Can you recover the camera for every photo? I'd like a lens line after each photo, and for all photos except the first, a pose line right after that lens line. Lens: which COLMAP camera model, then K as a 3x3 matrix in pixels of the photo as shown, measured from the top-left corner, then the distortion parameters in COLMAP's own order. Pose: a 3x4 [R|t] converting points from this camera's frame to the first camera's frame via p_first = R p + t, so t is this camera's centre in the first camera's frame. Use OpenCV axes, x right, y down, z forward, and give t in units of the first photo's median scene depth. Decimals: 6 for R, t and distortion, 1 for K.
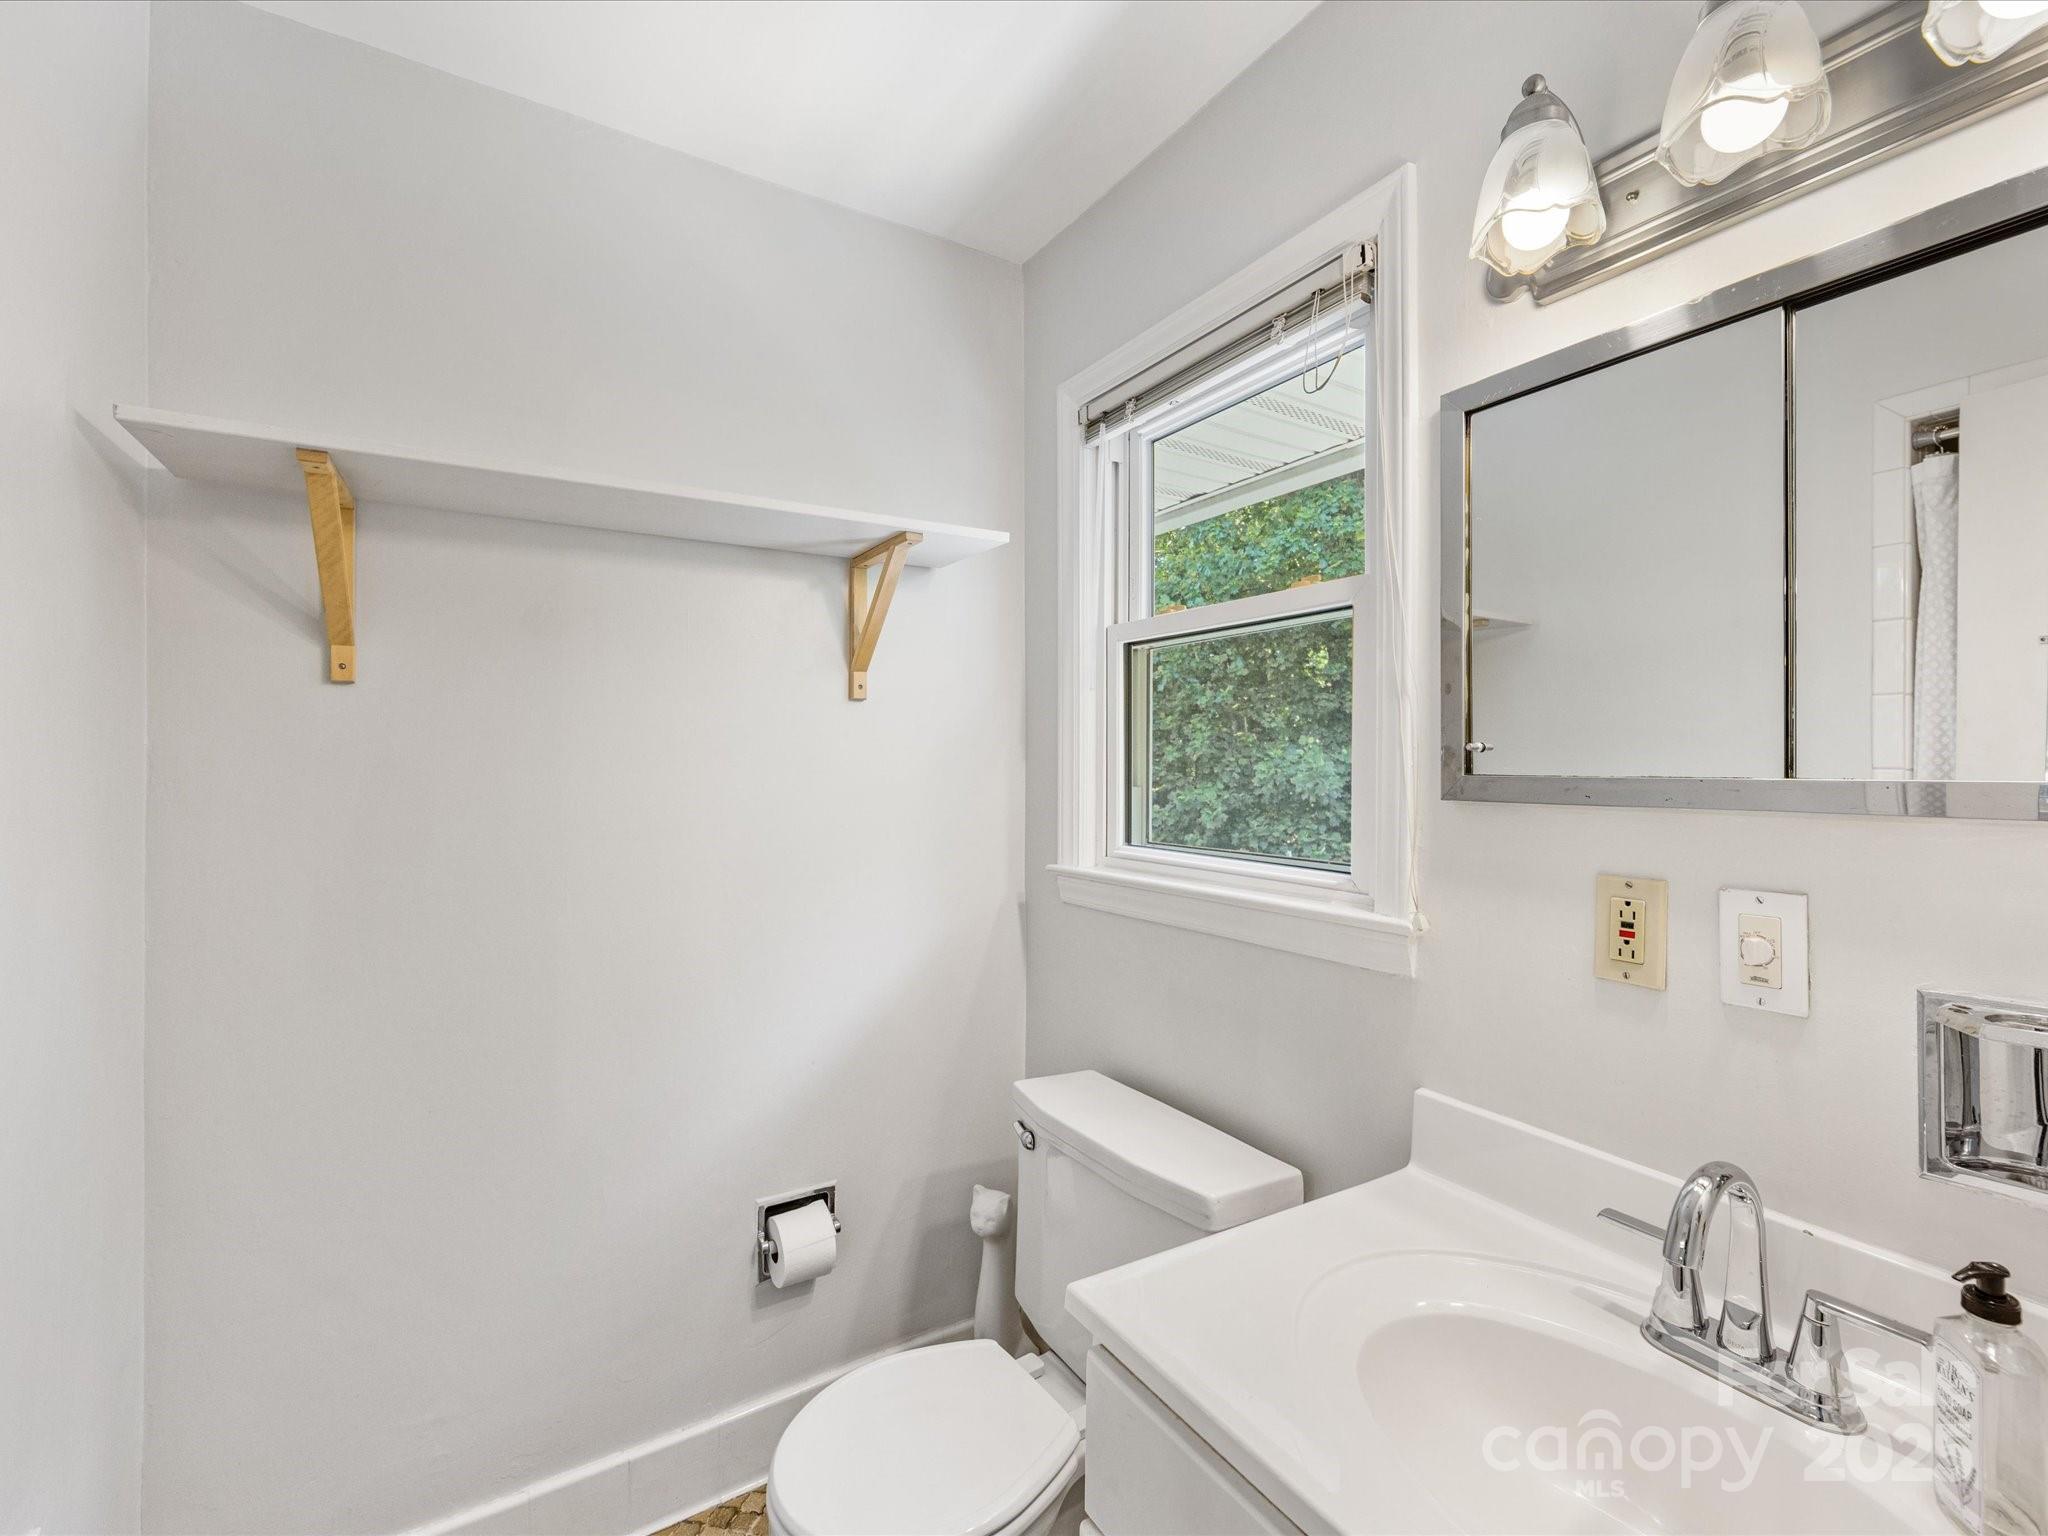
lens RADIAL K [[904.1, 0, 1021.6], [0, 904.1, 770.8], [0, 0, 1]] dist [-0.000839, -0.000574]
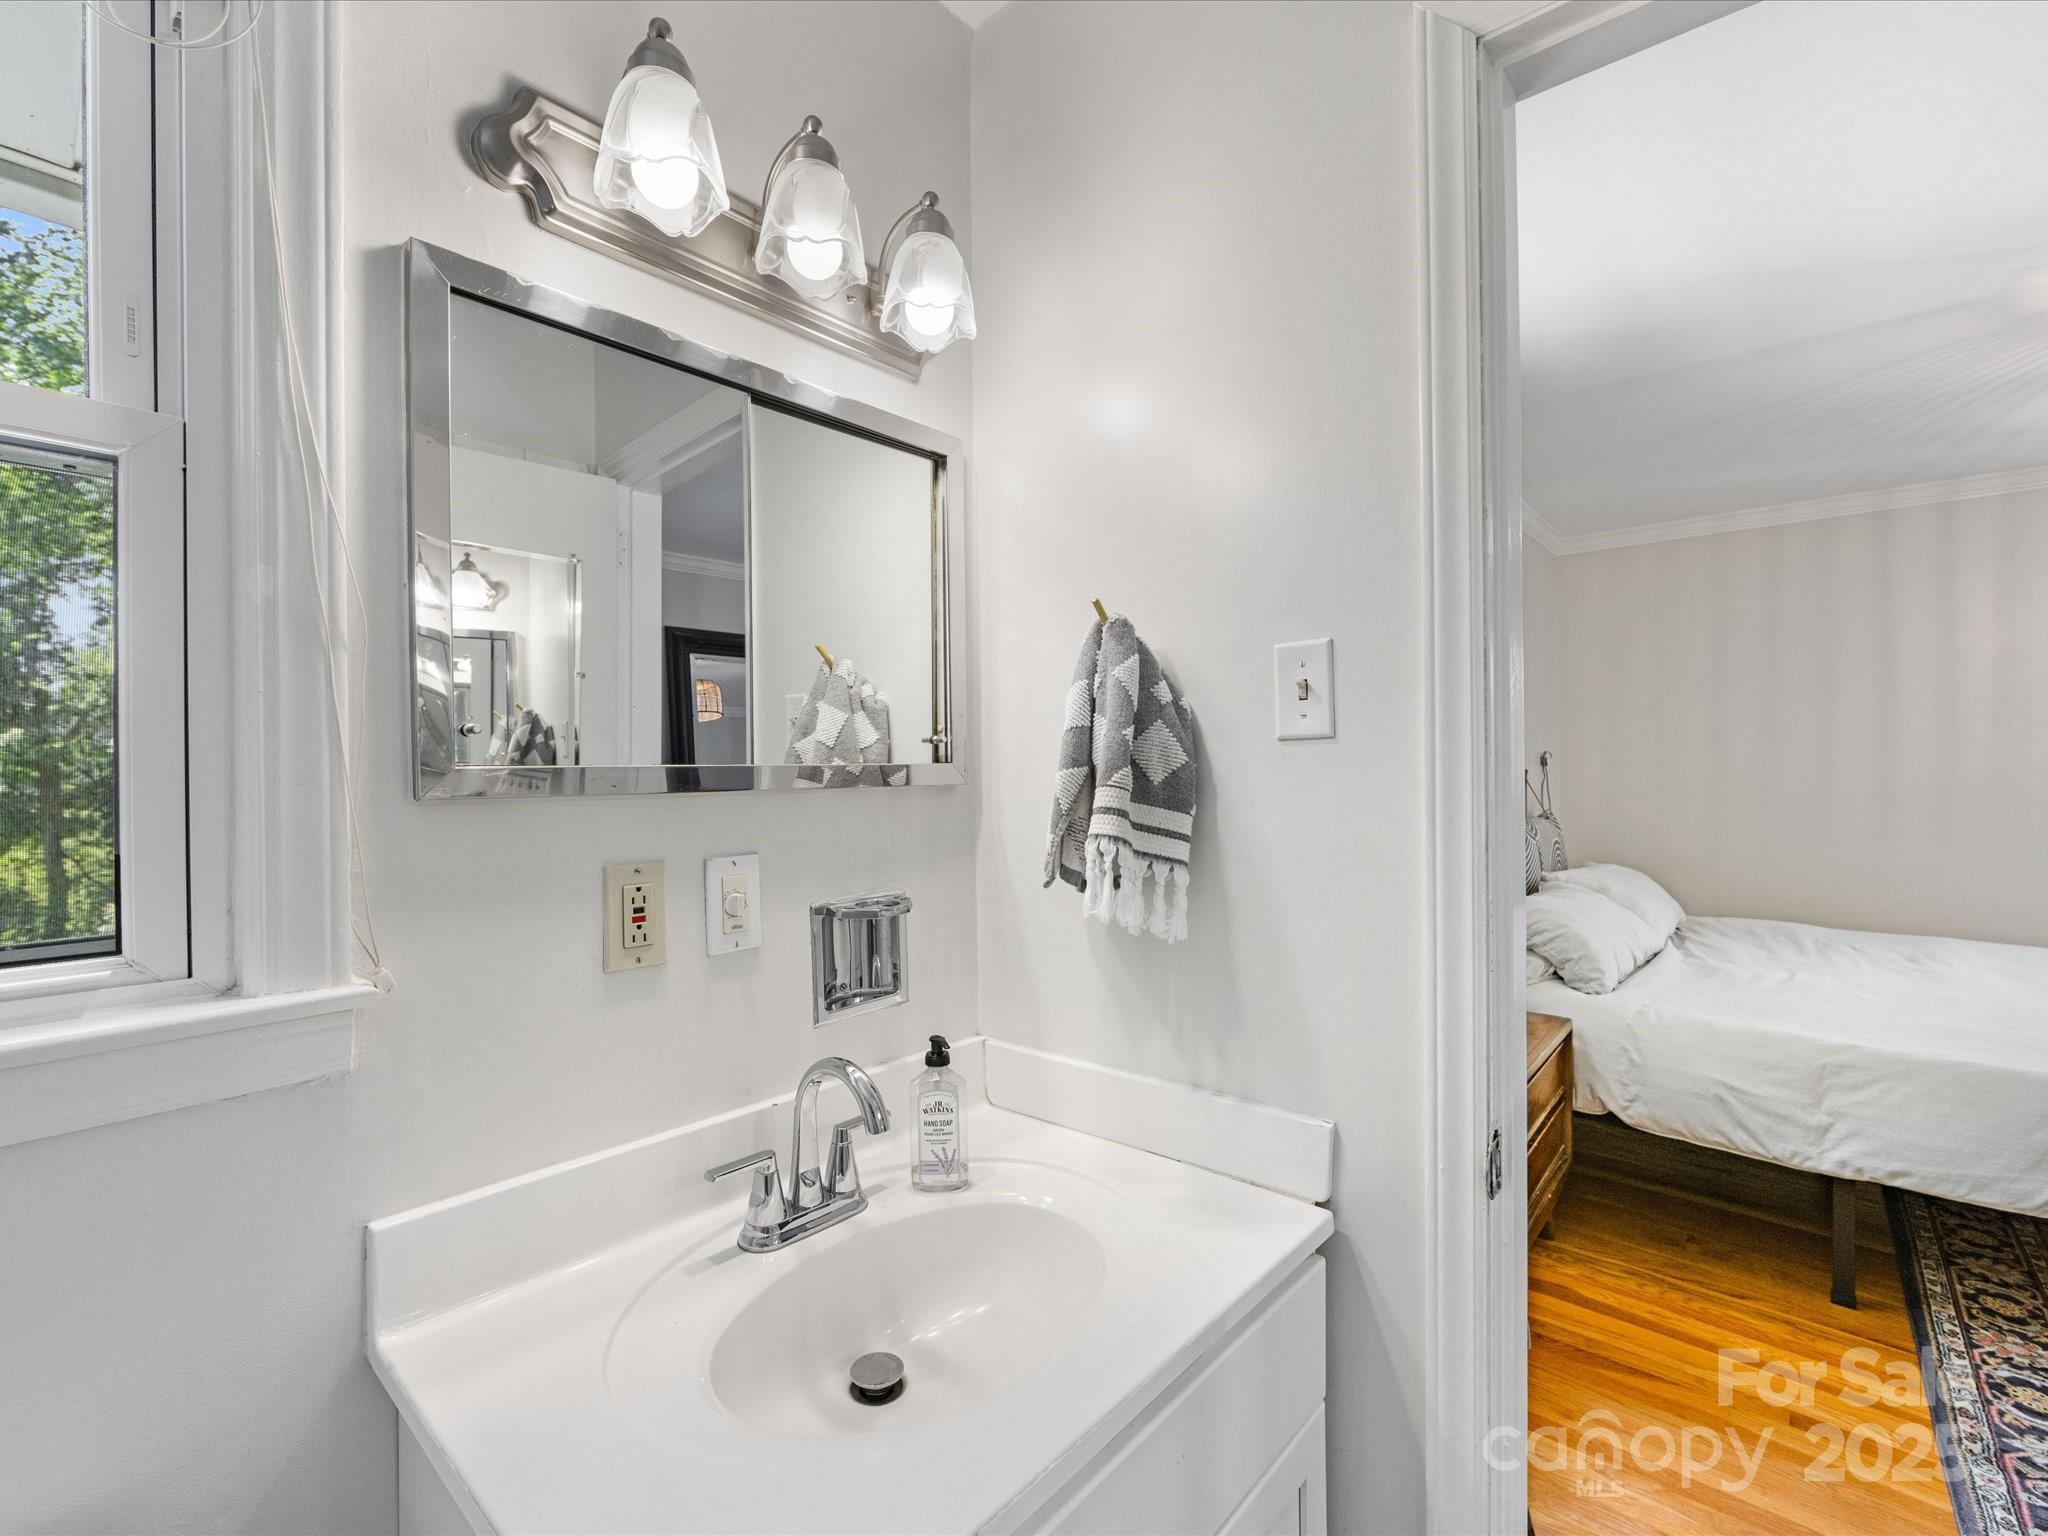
lens RADIAL K [[904.1, 0, 1021.6], [0, 904.1, 770.8], [0, 0, 1]] dist [-0.000839, -0.000574]
pose [[-0.291006, -0.012092, 0.956645, -0.436393], [0.006646, 0.999870, 0.014661, 0.000467], [-0.956698, 0.010624, -0.290888, 0.885525]]
